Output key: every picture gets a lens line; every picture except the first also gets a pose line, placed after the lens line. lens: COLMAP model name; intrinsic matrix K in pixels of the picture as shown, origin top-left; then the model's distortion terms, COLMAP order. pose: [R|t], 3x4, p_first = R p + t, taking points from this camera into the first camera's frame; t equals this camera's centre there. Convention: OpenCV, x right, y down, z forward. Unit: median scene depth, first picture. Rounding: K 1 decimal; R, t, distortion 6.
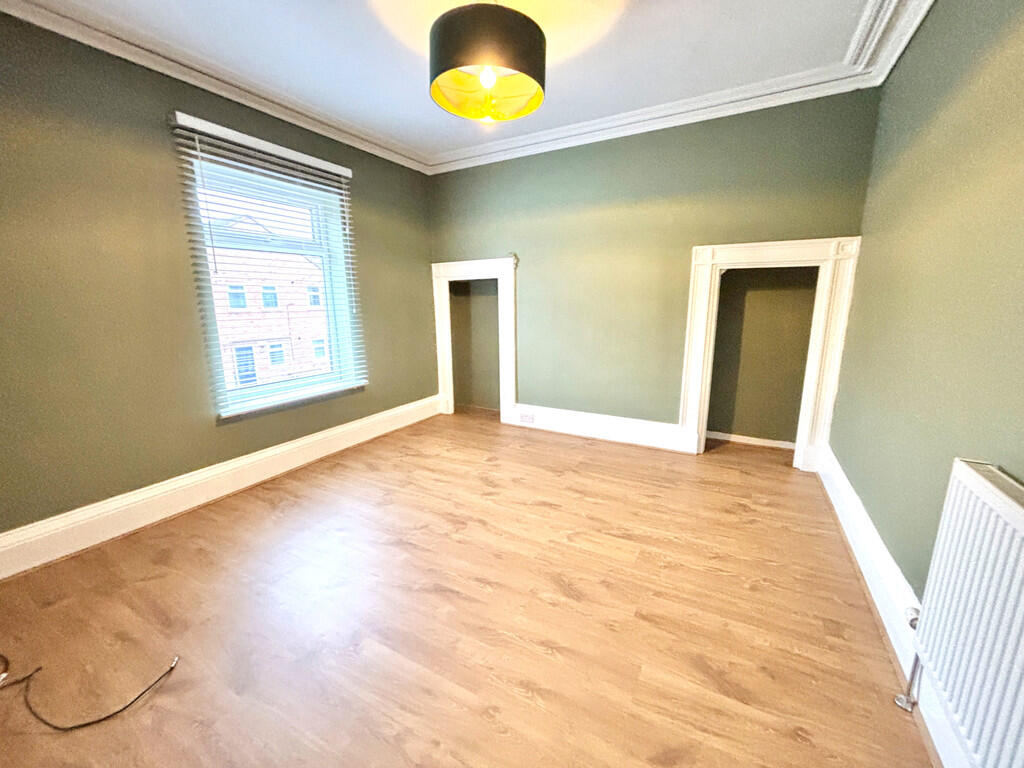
lens RADIAL K [[411.2, 0, 511.6], [0, 411.2, 384.9], [0, 0, 1]] dist [-0.000936, -0.000002]
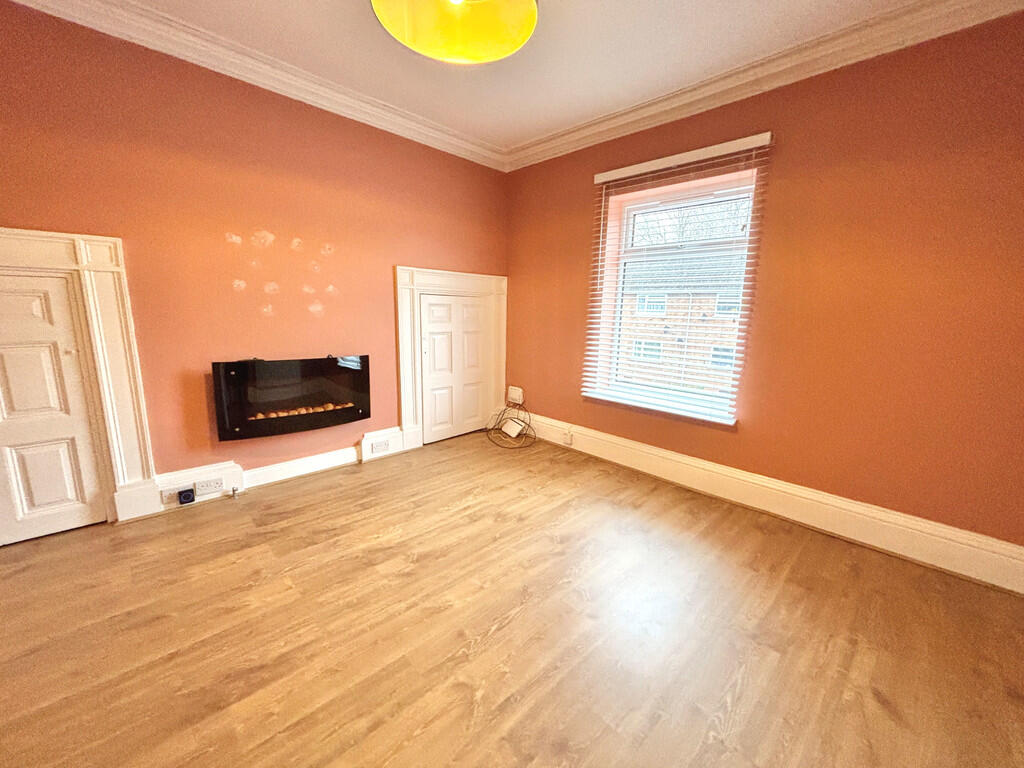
lens RADIAL K [[411.2, 0, 510.2], [0, 411.2, 386.3], [0, 0, 1]] dist [-0.000936, -0.000002]
pose [[-0.296350, 0.182684, -0.937445, 0.502559], [-0.206365, 0.946102, 0.249608, -0.189430], [0.932518, 0.267427, -0.242678, 0.874949]]
